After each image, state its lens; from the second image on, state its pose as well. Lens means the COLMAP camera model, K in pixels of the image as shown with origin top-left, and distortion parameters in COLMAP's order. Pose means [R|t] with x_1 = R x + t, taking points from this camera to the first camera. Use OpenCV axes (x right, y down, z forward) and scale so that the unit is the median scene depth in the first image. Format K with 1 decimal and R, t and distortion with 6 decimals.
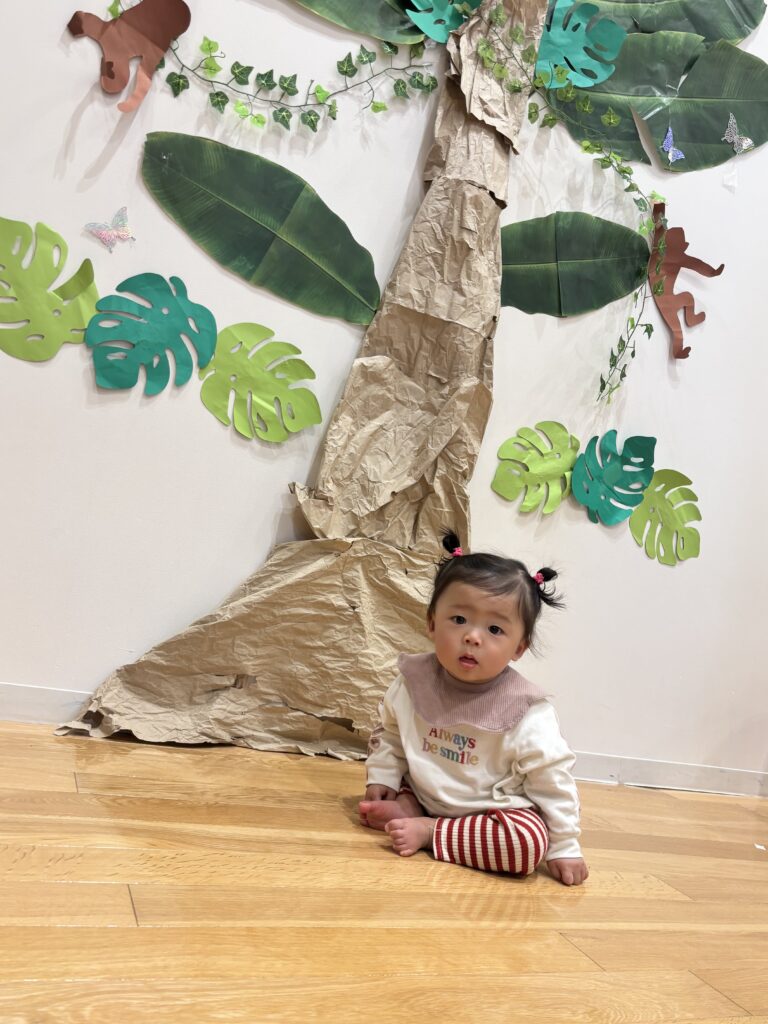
lens RADIAL K [[800.7, 0, 384.0], [0, 800.7, 512.0], [0, 0, 1]] dist [0.073957, -0.102940]
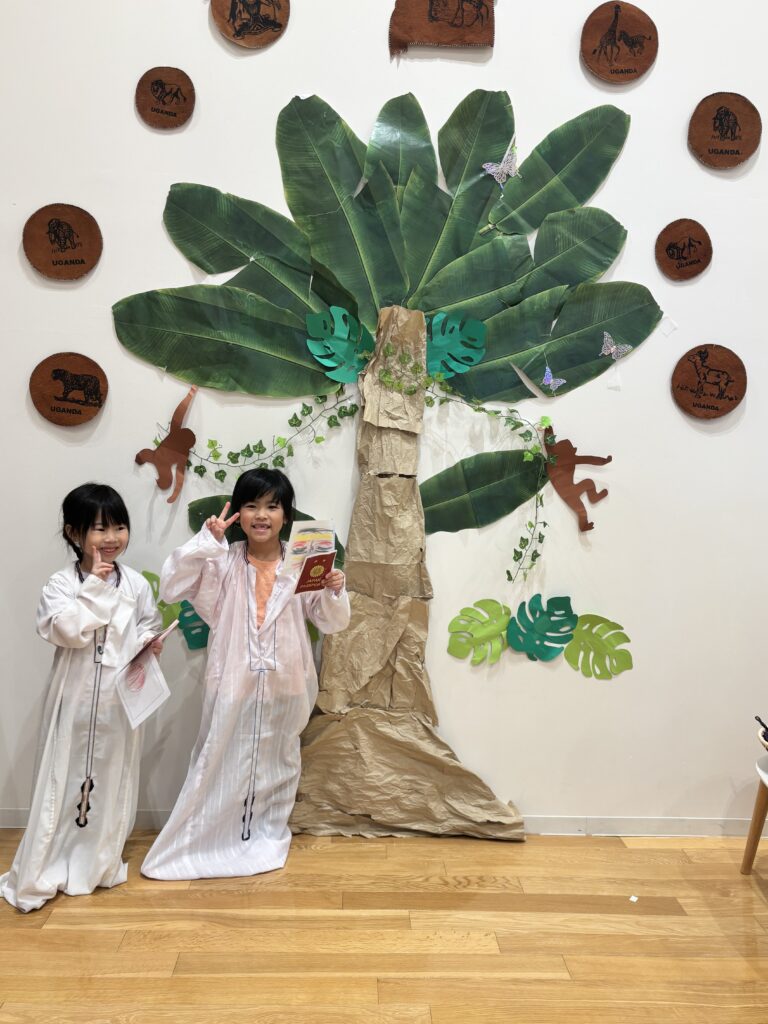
lens RADIAL K [[800.7, 0, 384.0], [0, 800.7, 512.0], [0, 0, 1]] dist [0.073957, -0.102940]
pose [[0.919258, -0.136509, -0.369228, 0.604763], [0.175269, 0.981782, 0.073383, -0.411955], [0.352484, -0.132172, 0.926437, -0.383381]]
